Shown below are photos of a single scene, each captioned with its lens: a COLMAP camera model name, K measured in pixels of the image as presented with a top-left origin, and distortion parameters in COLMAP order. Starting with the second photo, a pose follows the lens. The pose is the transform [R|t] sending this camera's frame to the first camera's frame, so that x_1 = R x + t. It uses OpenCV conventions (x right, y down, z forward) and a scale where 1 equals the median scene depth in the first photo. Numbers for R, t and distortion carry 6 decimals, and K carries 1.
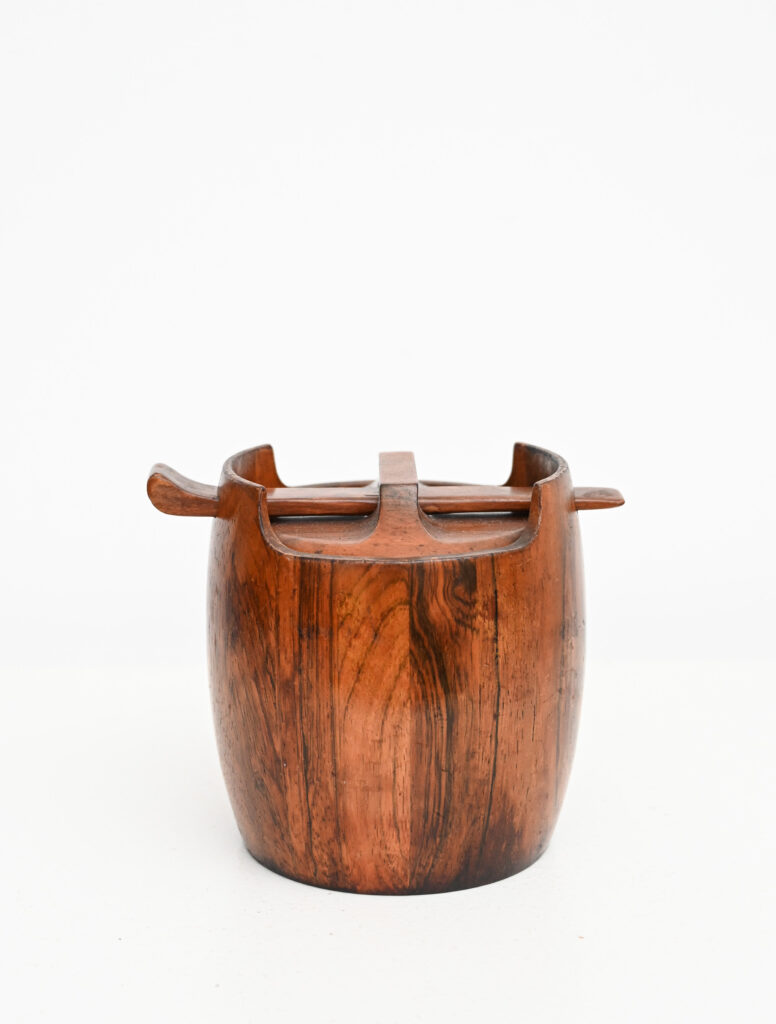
lens RADIAL K [[2098.3, 0, 393.1], [0, 2098.3, 512.2], [0, 0, 1]] dist [-0.104806, 0.000000]
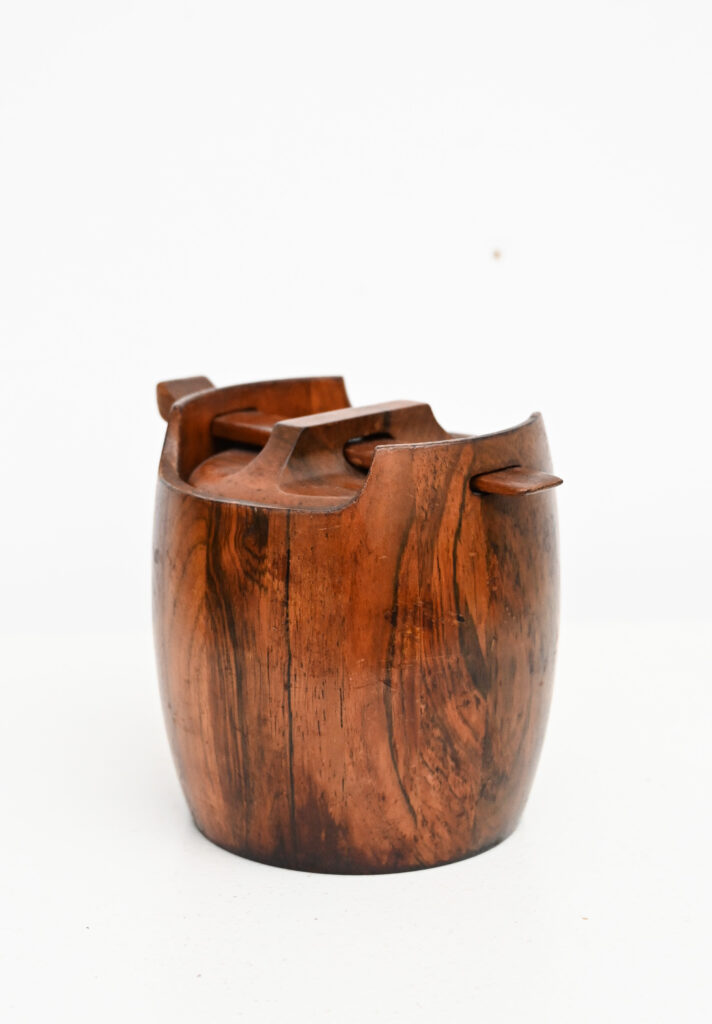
lens RADIAL K [[2185.2, 0, 354.8], [0, 2185.2, 508.2], [0, 0, 1]] dist [-0.023938, 0.000000]
pose [[0.679118, 0.175215, -0.712811, 0.741623], [-0.162121, 0.982915, 0.087151, -0.068310], [0.715902, 0.056376, 0.695921, 0.350095]]
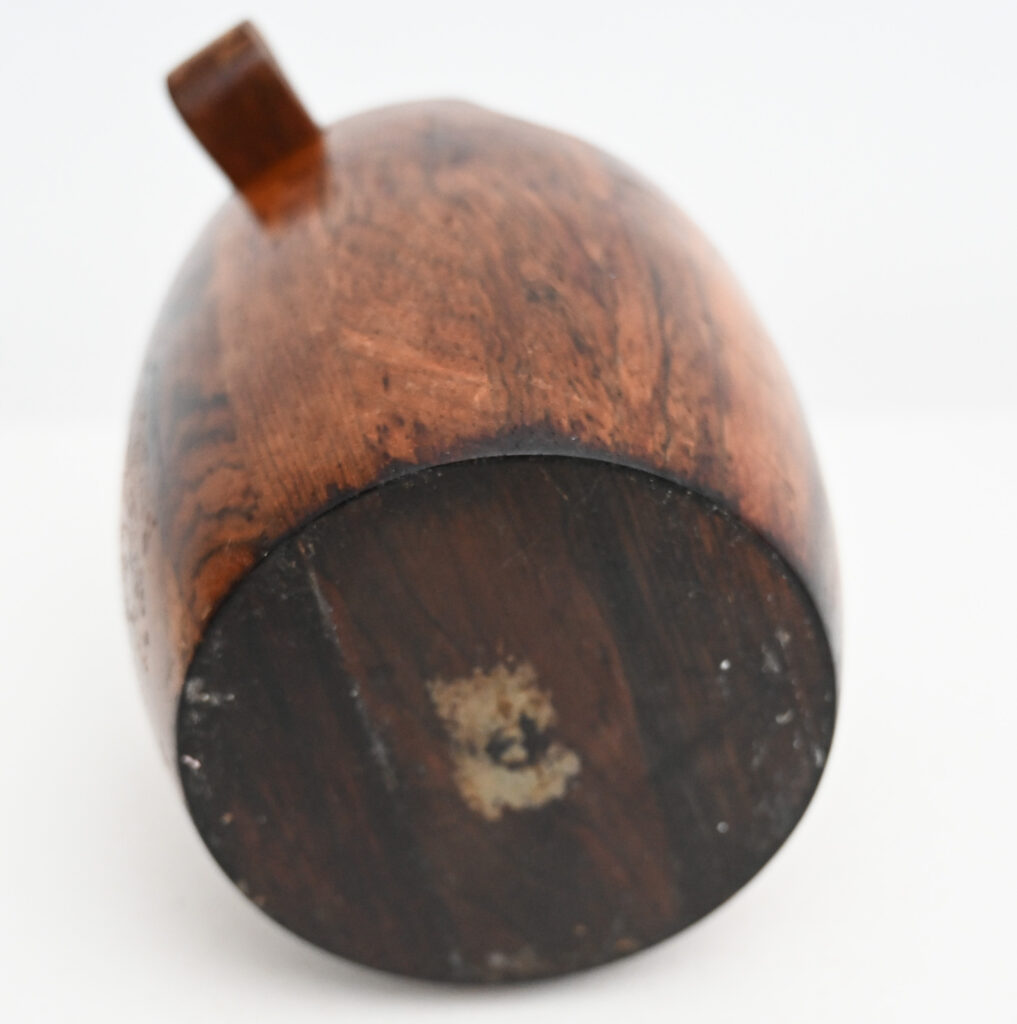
lens RADIAL K [[2192.8, 0, 509.7], [0, 2192.8, 519.5], [0, 0, 1]] dist [-0.245045, 0.000000]
pose [[0.577991, 0.659759, 0.480255, -0.283638], [0.284827, 0.388402, -0.876366, 0.605510], [-0.764722, 0.643321, 0.036576, 1.053123]]
